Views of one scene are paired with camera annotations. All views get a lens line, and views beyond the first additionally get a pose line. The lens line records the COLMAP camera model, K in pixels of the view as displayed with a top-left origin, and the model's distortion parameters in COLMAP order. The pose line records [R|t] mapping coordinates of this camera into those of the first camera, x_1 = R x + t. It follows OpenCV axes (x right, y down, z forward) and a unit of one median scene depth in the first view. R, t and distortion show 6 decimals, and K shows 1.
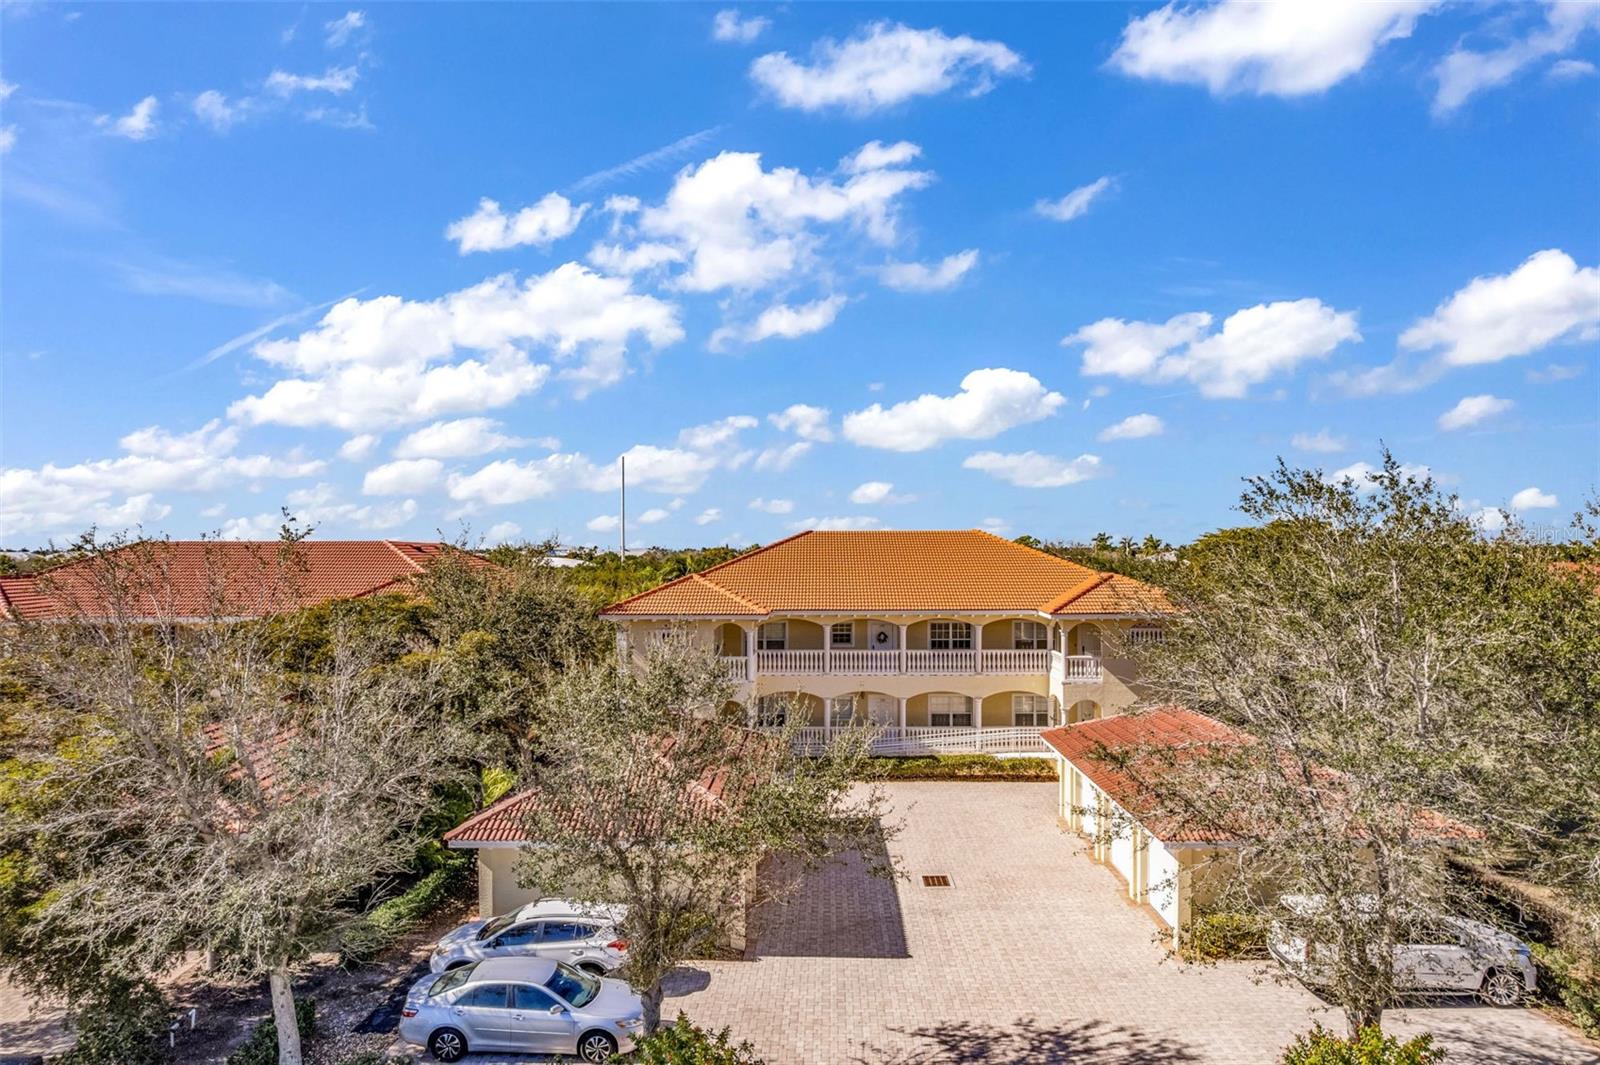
lens RADIAL K [[1020.0, 0, 814.2], [0, 1020.0, 541.8], [0, 0, 1]] dist [-0.075176, 0.062747]
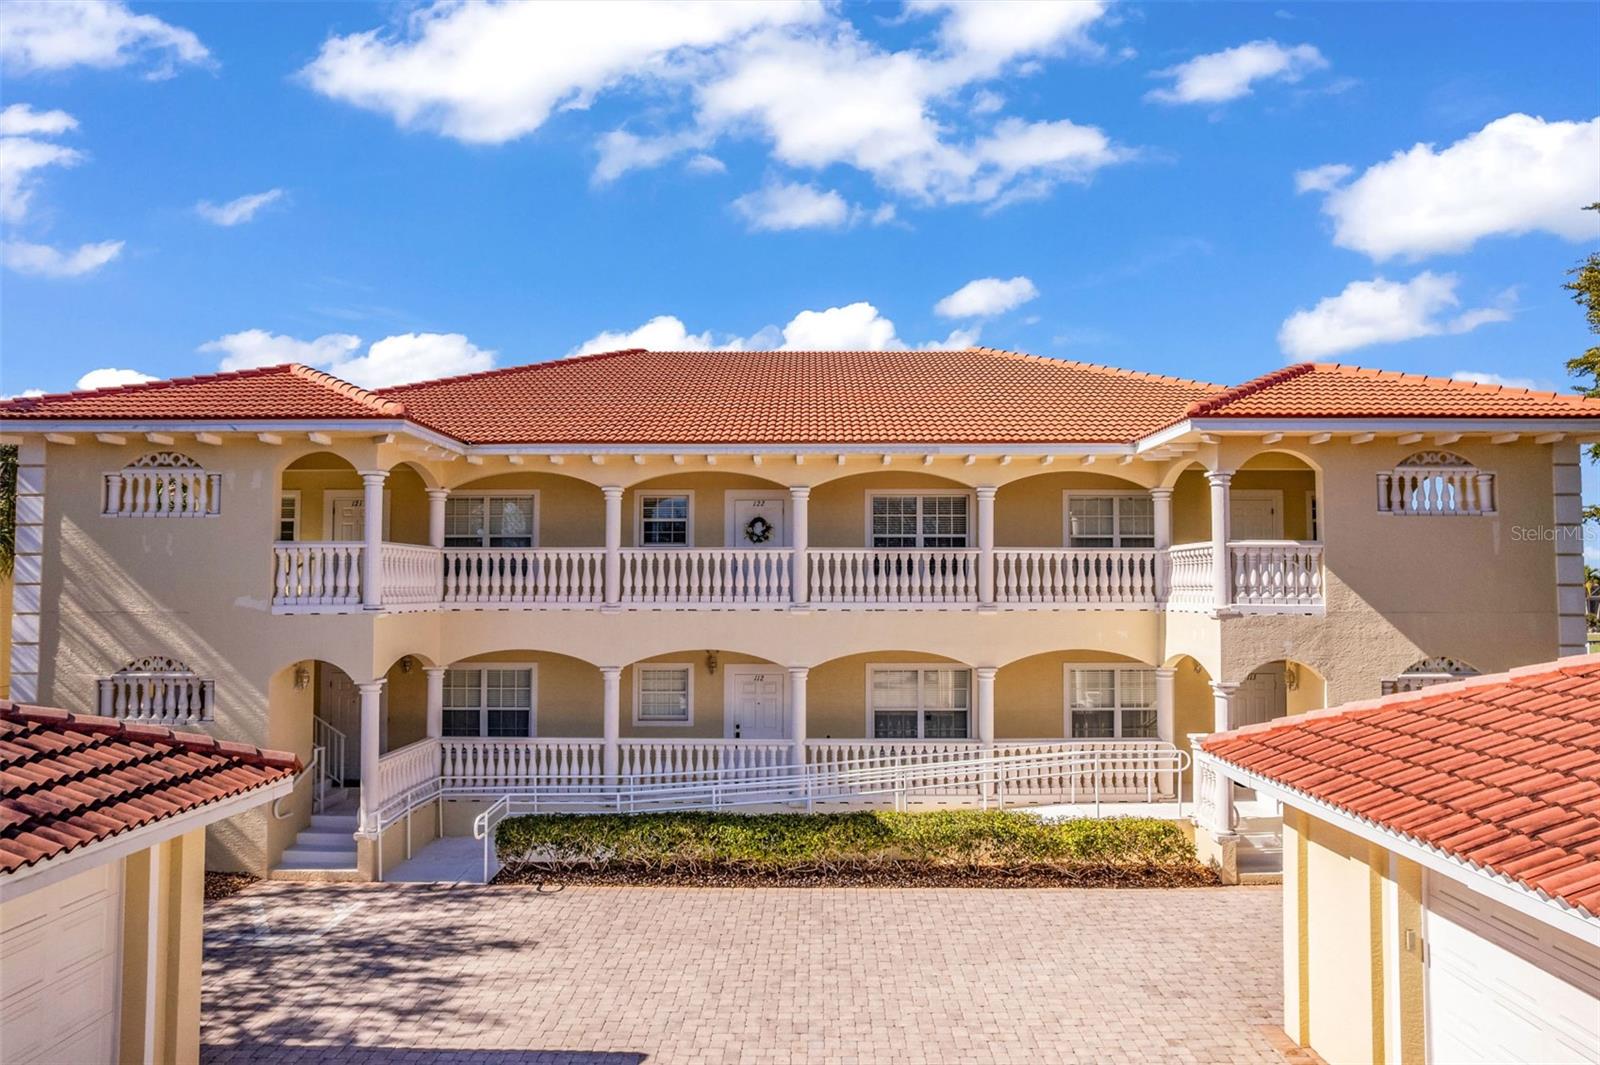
lens RADIAL K [[1020.0, 0, 814.2], [0, 1020.0, 541.8], [0, 0, 1]] dist [-0.075176, 0.062747]
pose [[0.999974, 0.002342, 0.006803, 0.090332], [-0.002104, 0.999391, -0.034819, 0.118080], [-0.006880, 0.034803, 0.999370, 0.596014]]
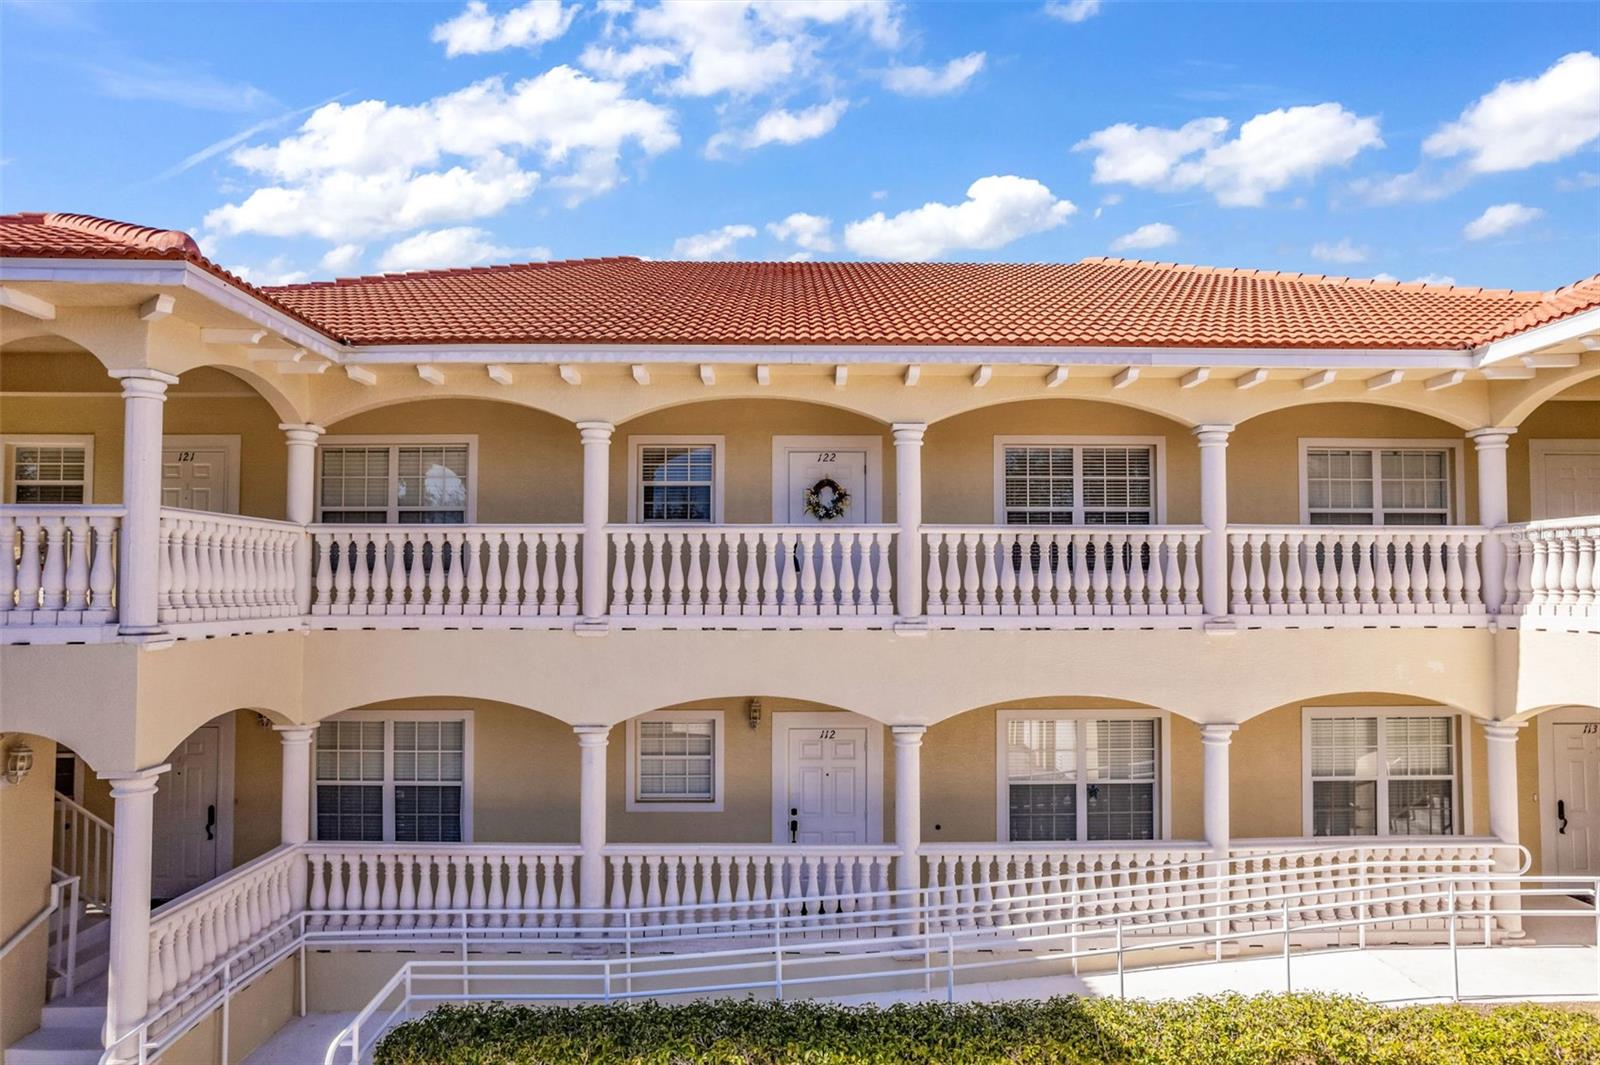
lens RADIAL K [[1020.0, 0, 814.2], [0, 1020.0, 541.8], [0, 0, 1]] dist [-0.075176, 0.062747]
pose [[0.999548, 0.003111, 0.029900, 0.057518], [-0.002104, 0.999431, -0.033661, 0.118642], [-0.029988, 0.033583, 0.998986, 0.759603]]
